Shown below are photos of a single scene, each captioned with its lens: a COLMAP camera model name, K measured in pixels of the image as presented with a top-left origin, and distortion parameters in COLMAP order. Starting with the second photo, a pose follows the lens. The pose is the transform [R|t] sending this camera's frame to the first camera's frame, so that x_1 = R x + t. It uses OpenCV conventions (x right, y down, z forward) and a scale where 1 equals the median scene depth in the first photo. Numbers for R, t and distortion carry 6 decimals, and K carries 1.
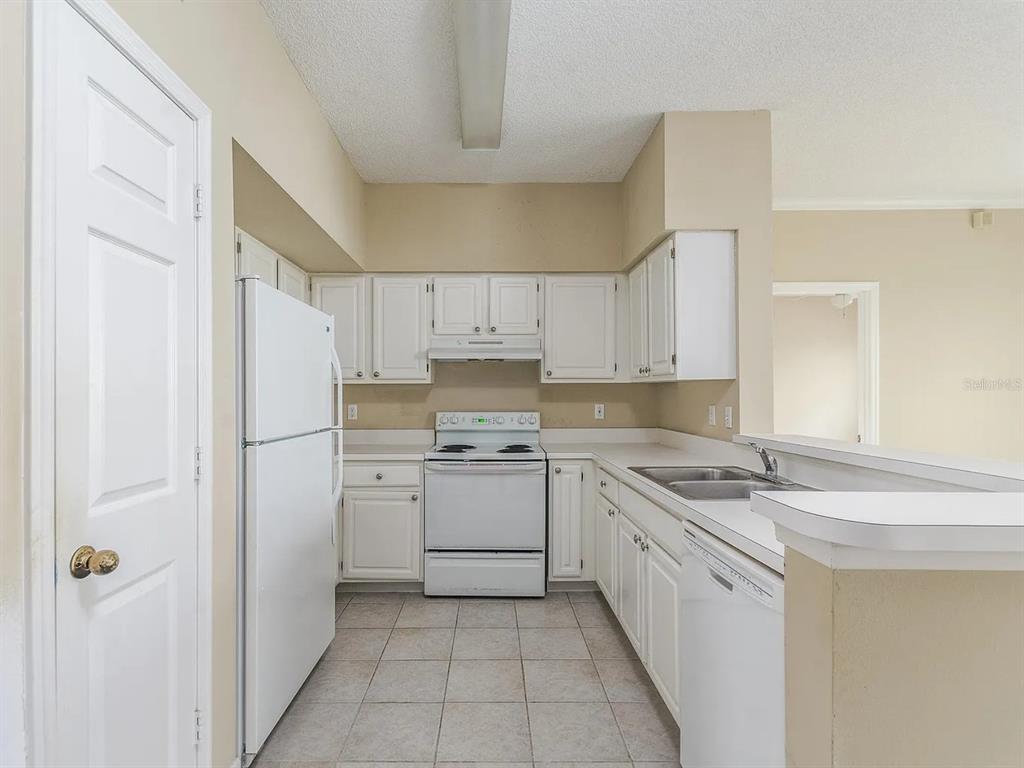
lens RADIAL K [[500.9, 0, 514.4], [0, 500.9, 394.9], [0, 0, 1]] dist [-0.001436, 0.000491]
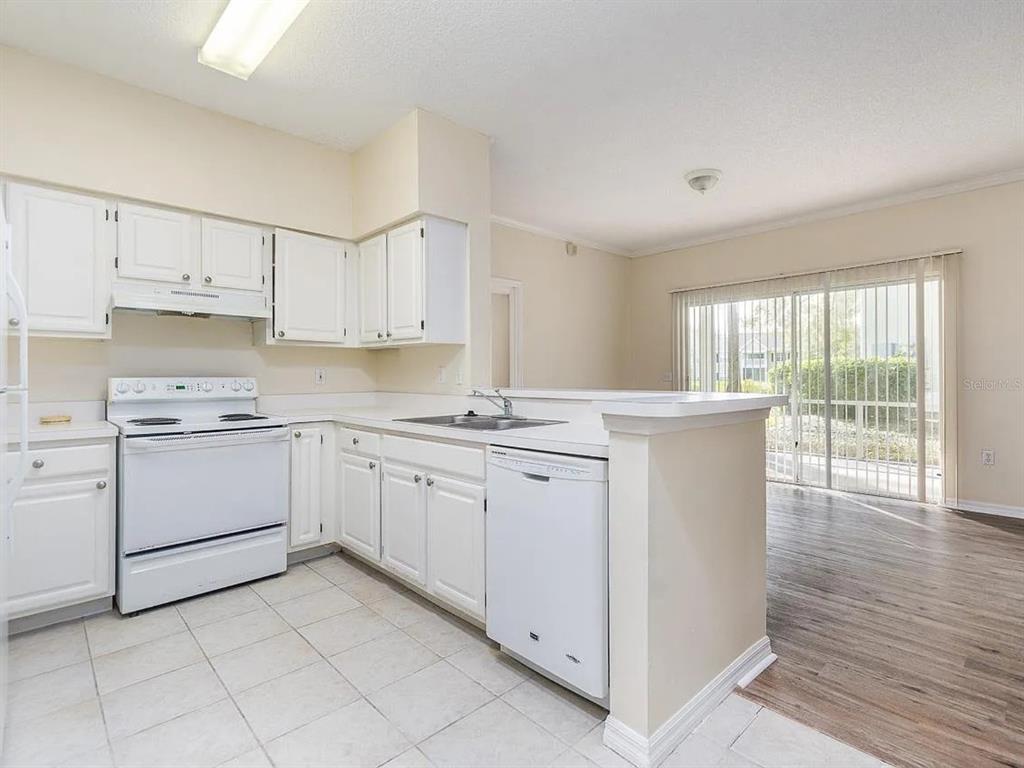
lens RADIAL K [[500.9, 0, 514.7], [0, 500.9, 377.0], [0, 0, 1]] dist [-0.001436, 0.000491]
pose [[0.732177, -0.001756, 0.681112, -0.246814], [0.005396, 0.999980, -0.003223, 0.042243], [-0.681093, 0.006035, 0.732172, 0.013041]]
